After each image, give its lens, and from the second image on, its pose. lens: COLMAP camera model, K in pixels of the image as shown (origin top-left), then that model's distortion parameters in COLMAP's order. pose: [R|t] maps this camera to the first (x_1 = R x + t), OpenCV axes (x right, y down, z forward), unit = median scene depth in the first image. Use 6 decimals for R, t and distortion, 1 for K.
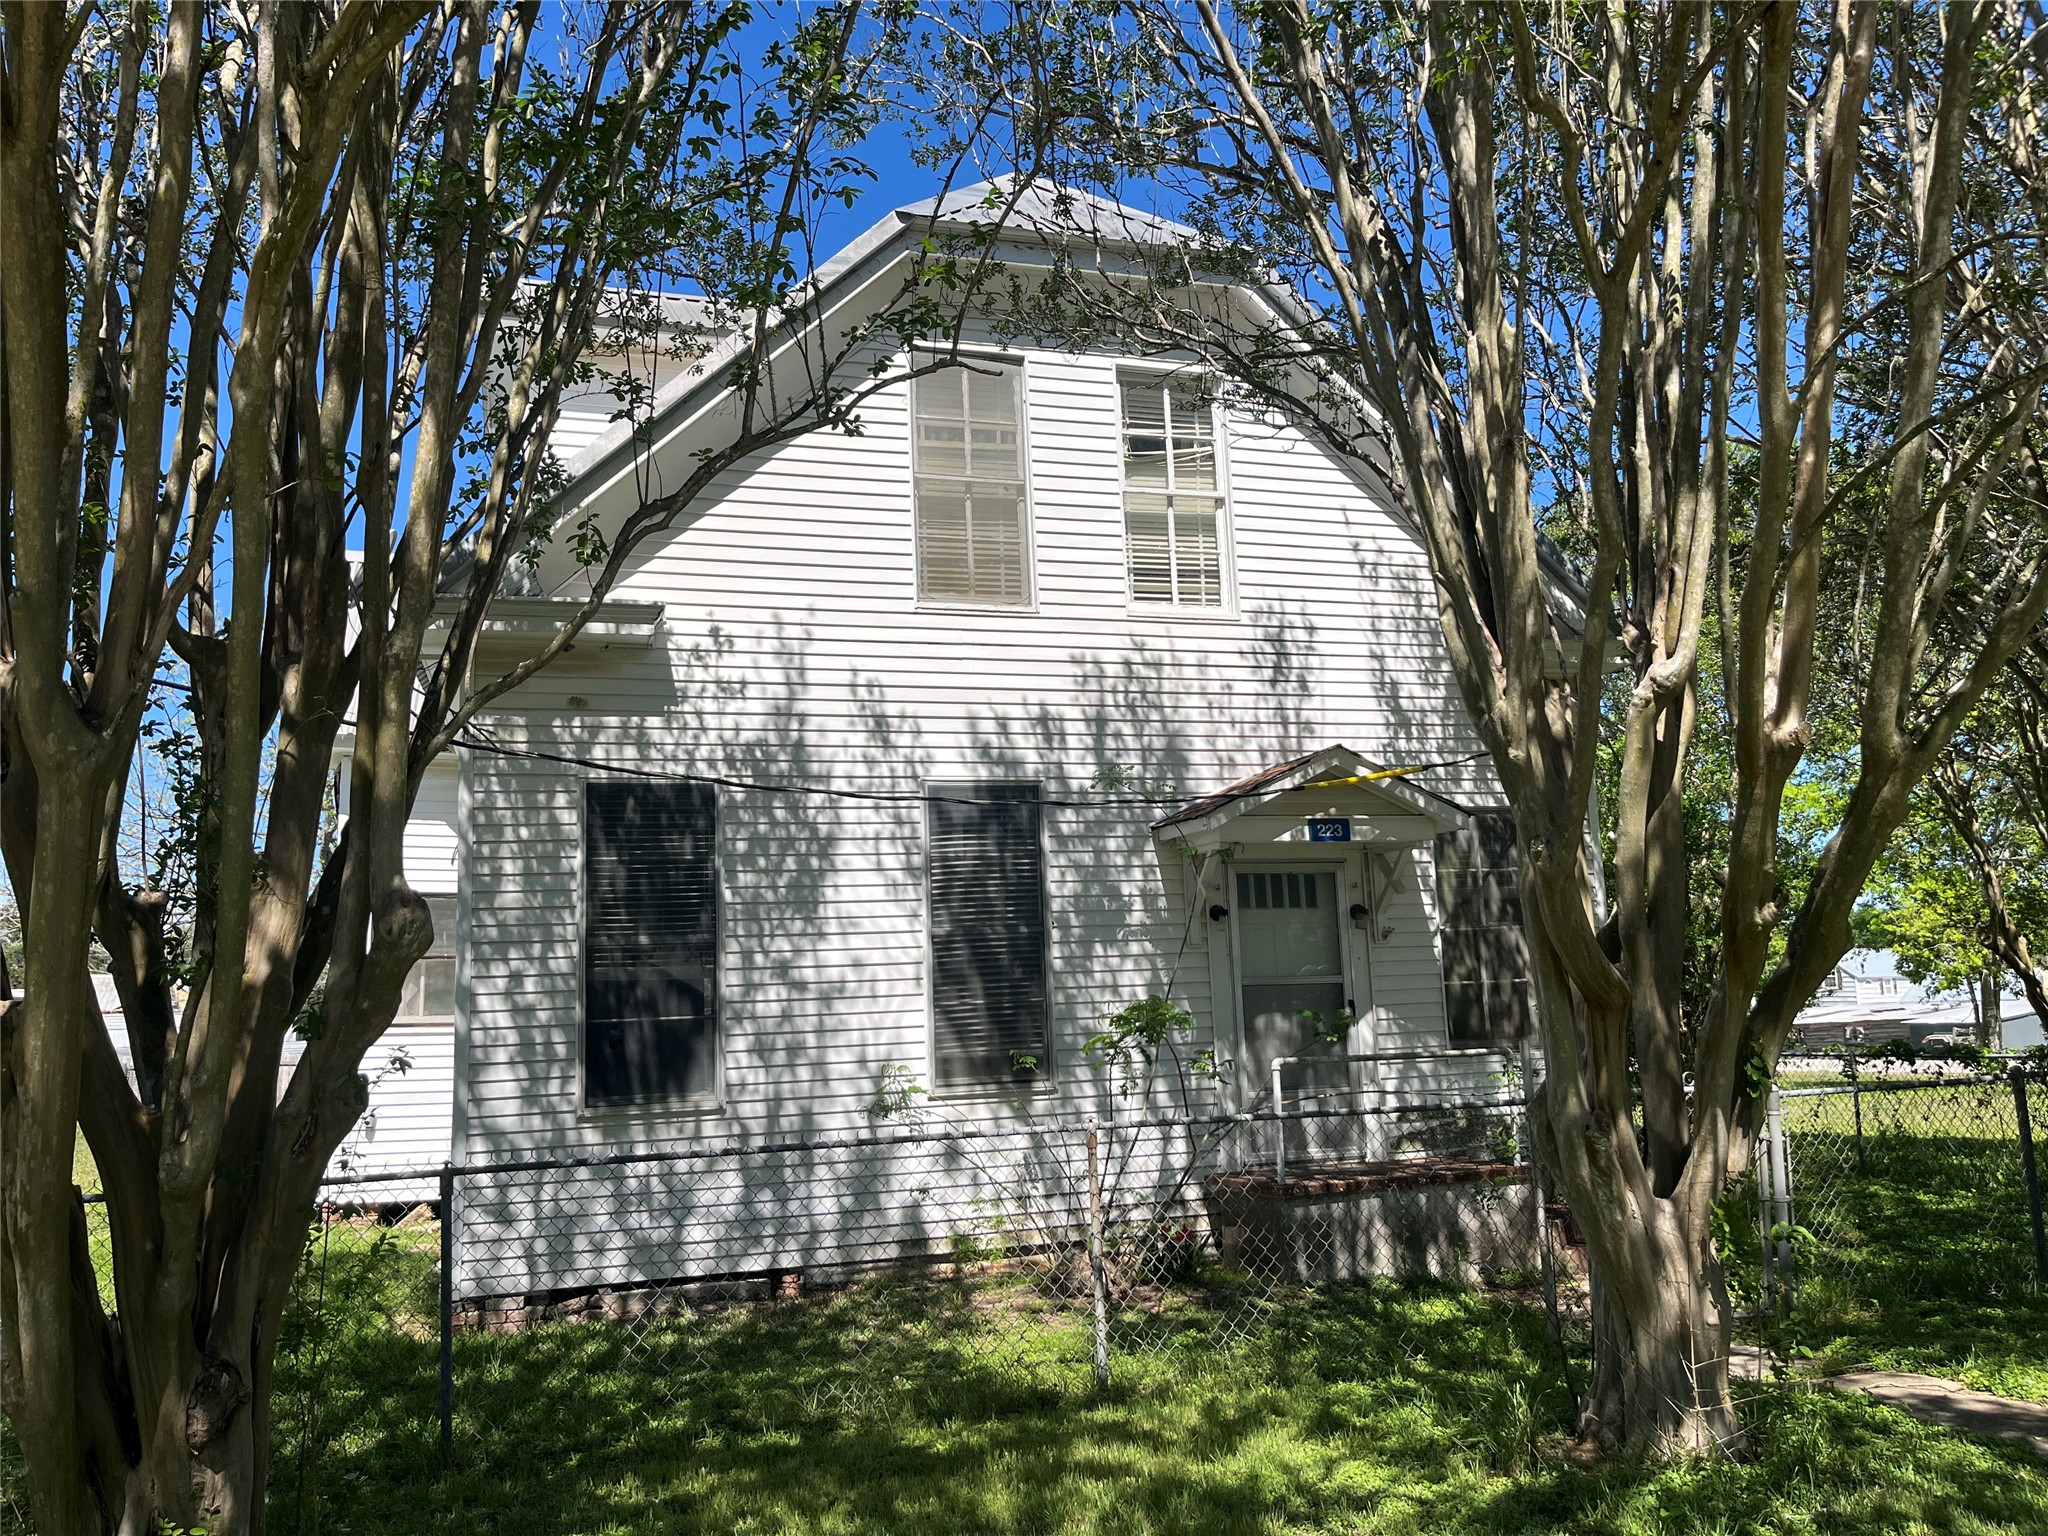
lens RADIAL K [[1560.6, 0, 1020.0], [0, 1560.6, 773.0], [0, 0, 1]] dist [-0.010445, 0.001343]
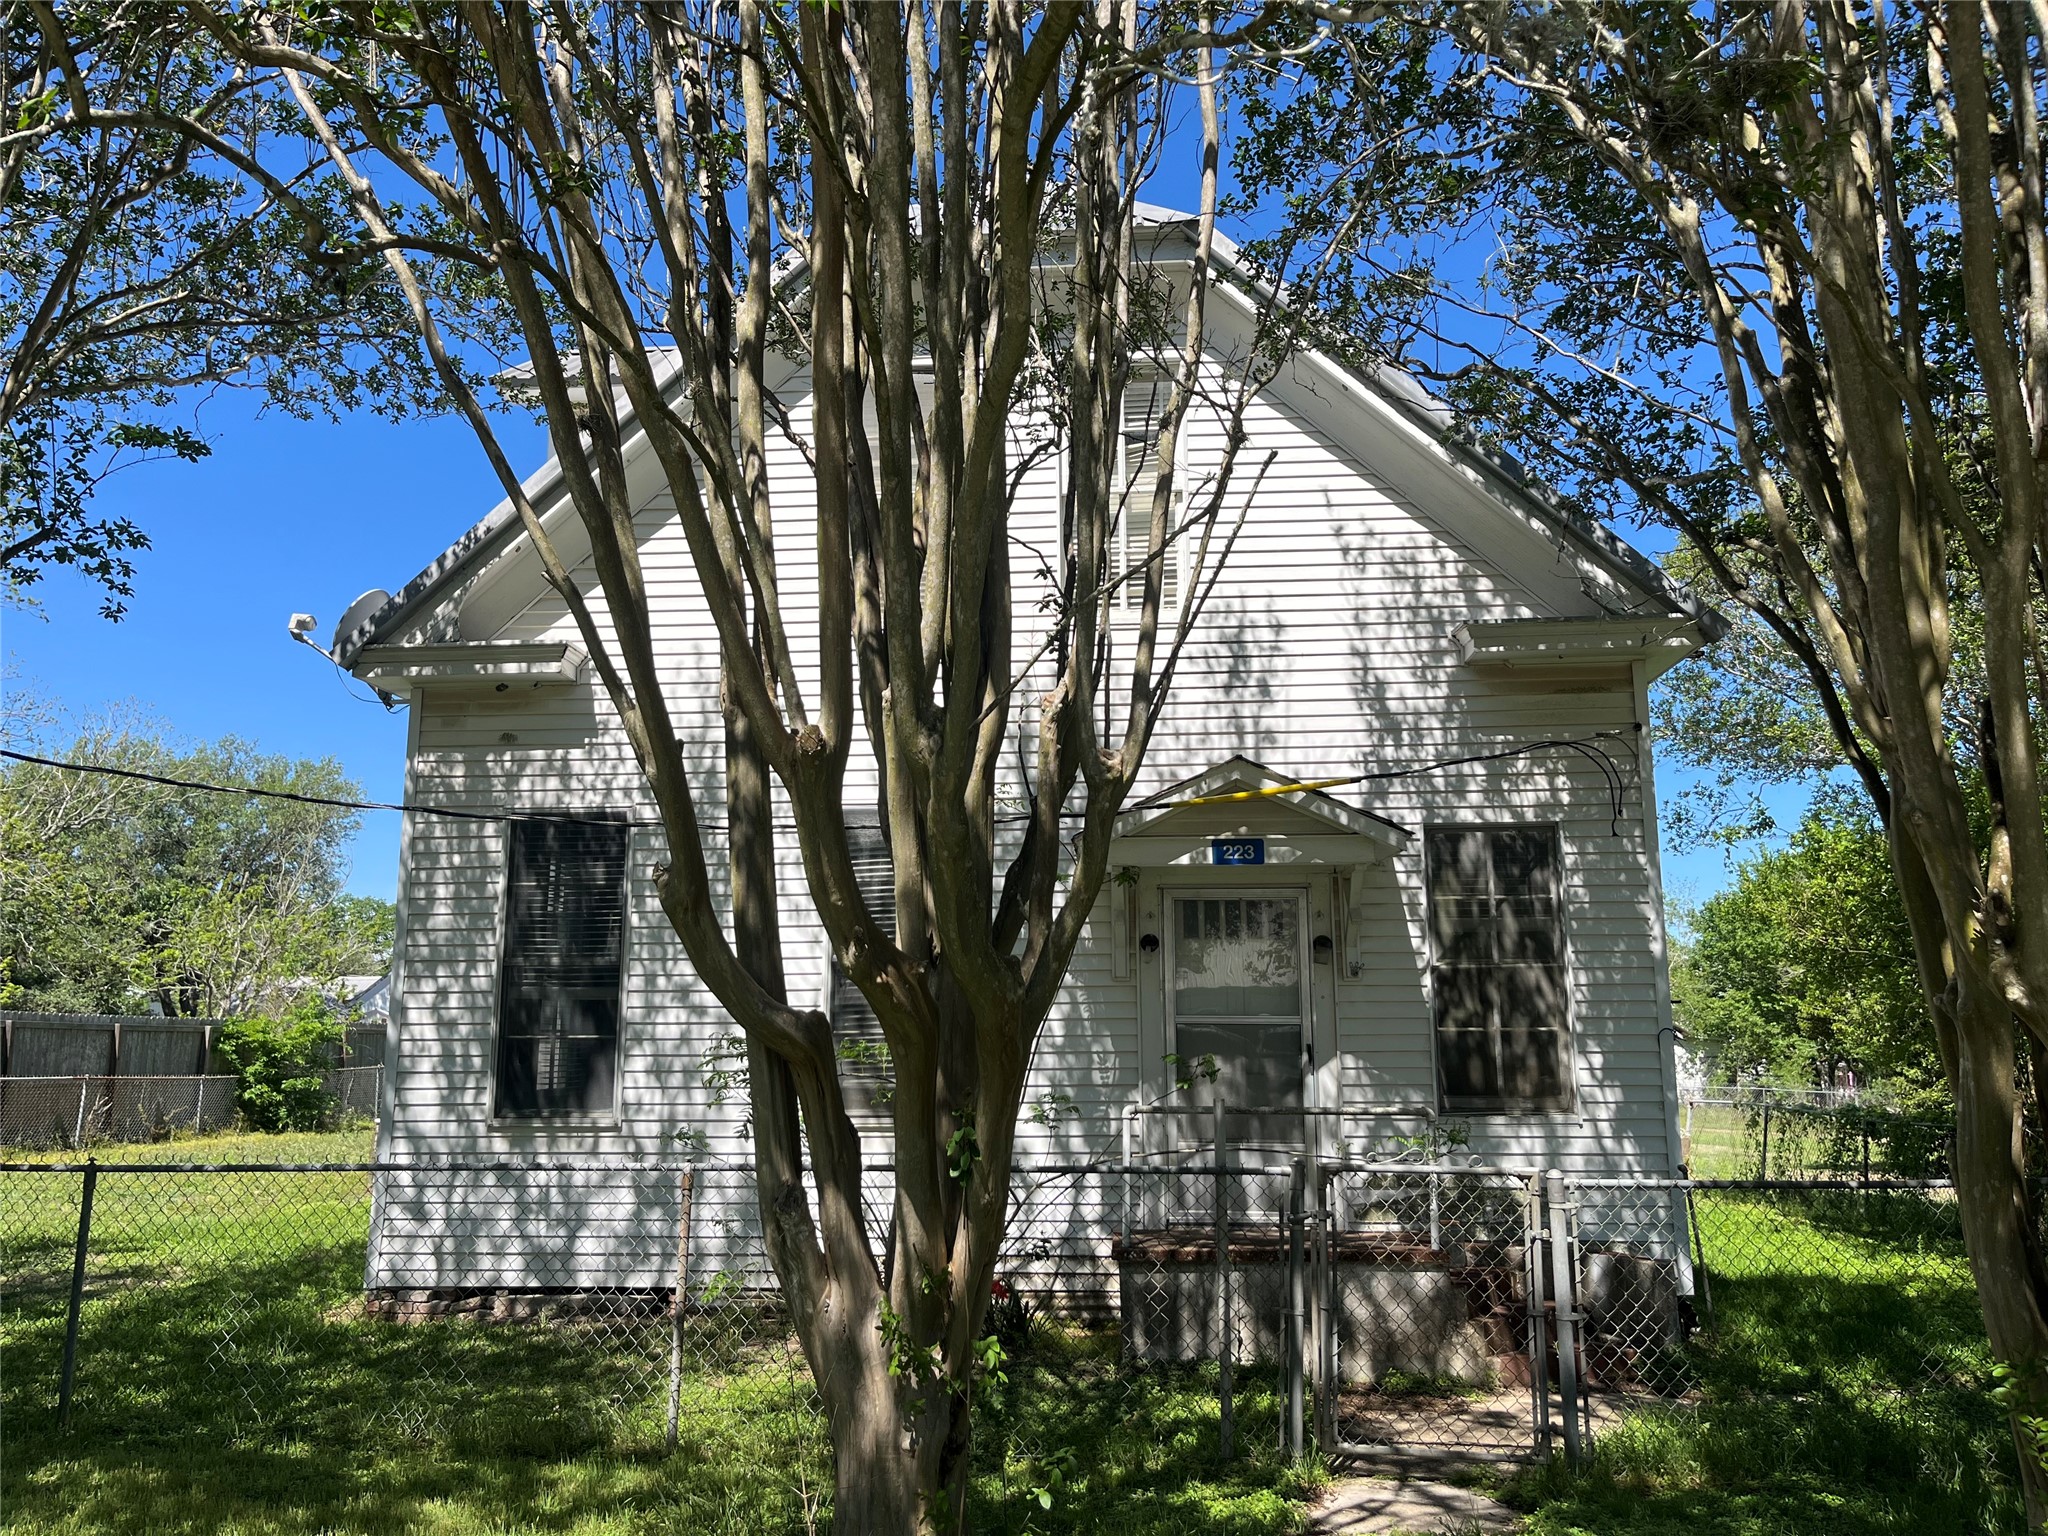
lens RADIAL K [[1560.6, 0, 1022.6], [0, 1560.6, 763.0], [0, 0, 1]] dist [-0.010445, 0.001343]
pose [[0.929477, -0.028610, -0.367769, 0.431709], [0.020352, 0.999447, -0.026314, 0.007159], [0.368318, 0.016974, 0.929545, 0.131243]]
